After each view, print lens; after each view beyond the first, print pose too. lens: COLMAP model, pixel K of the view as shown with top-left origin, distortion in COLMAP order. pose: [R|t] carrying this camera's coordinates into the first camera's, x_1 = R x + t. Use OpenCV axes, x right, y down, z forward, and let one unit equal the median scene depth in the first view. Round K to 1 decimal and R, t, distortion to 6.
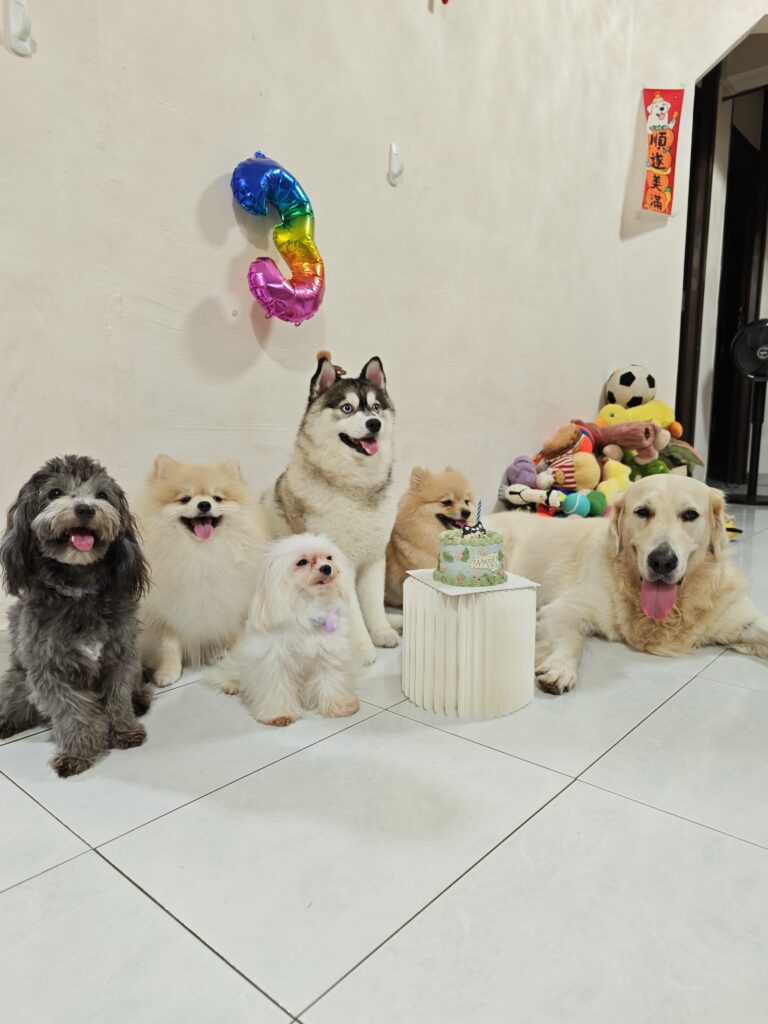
lens RADIAL K [[691.1, 0, 375.4], [0, 691.1, 513.4], [0, 0, 1]] dist [-0.002217, -0.001901]
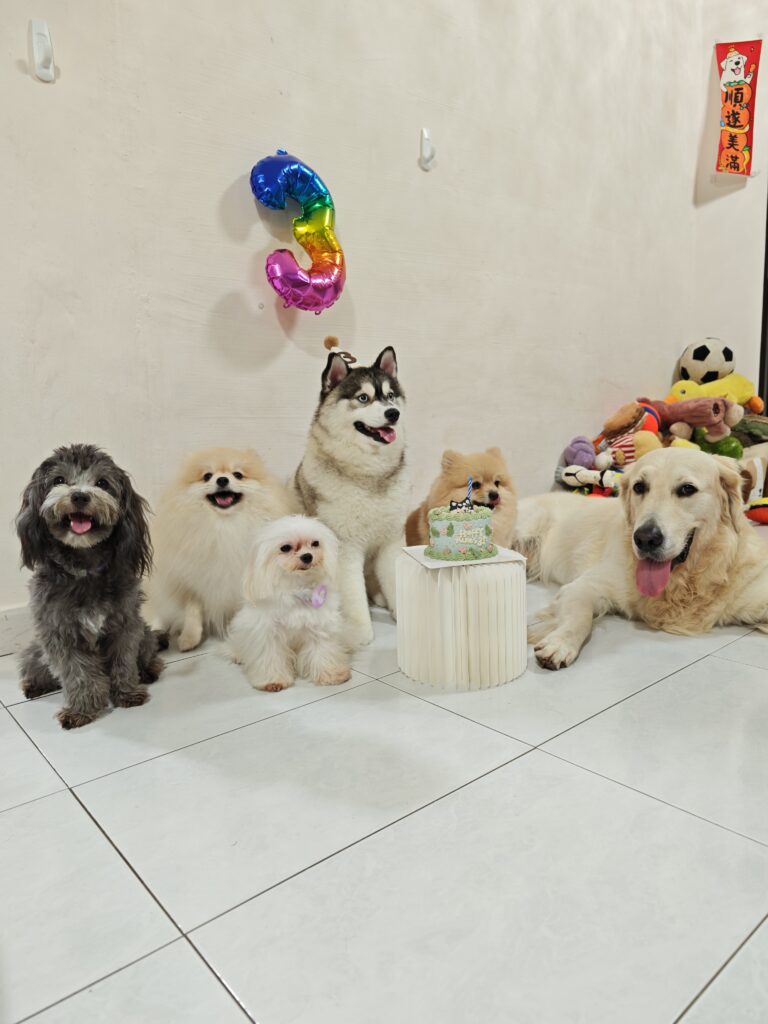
lens RADIAL K [[691.1, 0, 382.6], [0, 691.1, 513.5], [0, 0, 1]] dist [-0.002217, -0.001901]
pose [[0.988831, -0.014997, -0.148284, 0.105942], [0.016746, 0.999804, 0.010555, 0.013871], [0.148097, -0.012920, 0.988888, -0.011637]]
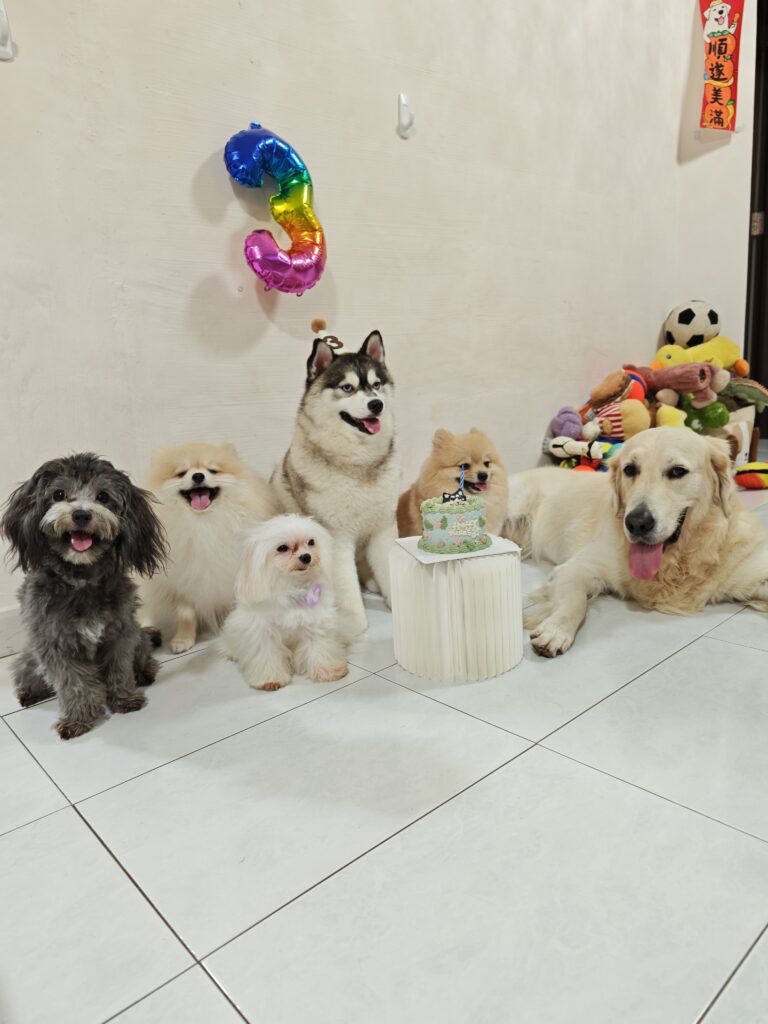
lens RADIAL K [[691.1, 0, 380.3], [0, 691.1, 512.8], [0, 0, 1]] dist [-0.002217, -0.001901]
pose [[0.990642, -0.039132, -0.130756, 0.098816], [0.047927, 0.996746, 0.064807, -0.013828], [0.127795, -0.070467, 0.989294, -0.003882]]
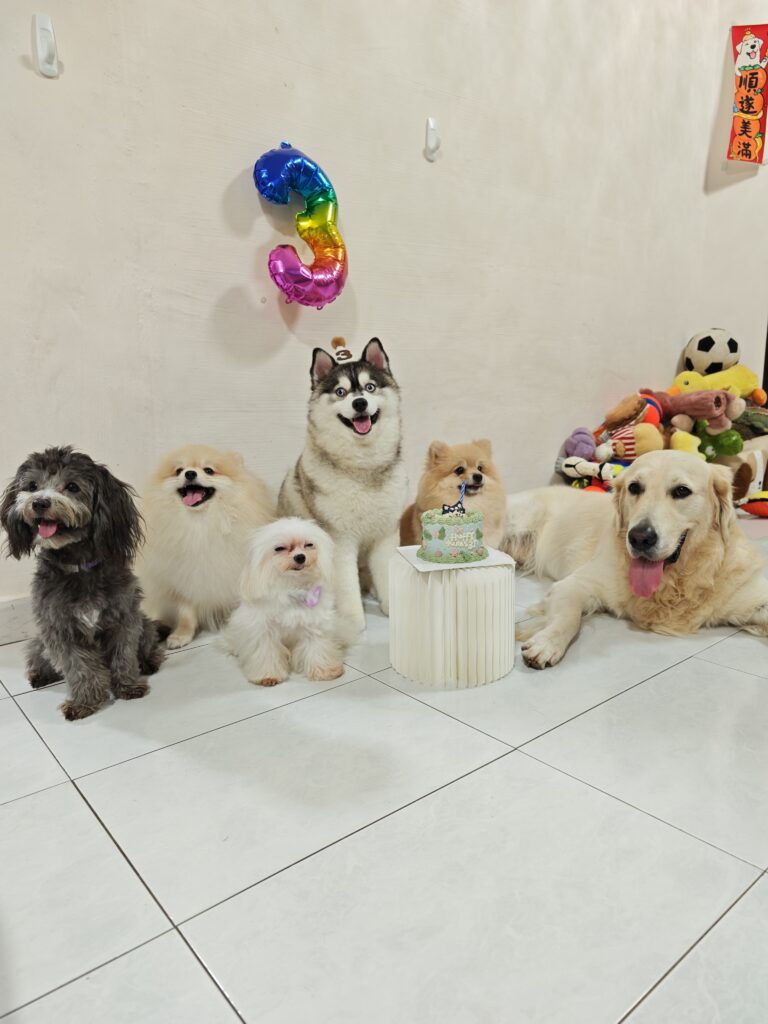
lens RADIAL K [[691.1, 0, 384.9], [0, 691.1, 514.3], [0, 0, 1]] dist [-0.002217, -0.001901]
pose [[0.987797, 0.007175, -0.155584, 0.120187], [0.000497, 0.998788, 0.049219, -0.011585], [0.155749, -0.048696, 0.986596, -0.025472]]
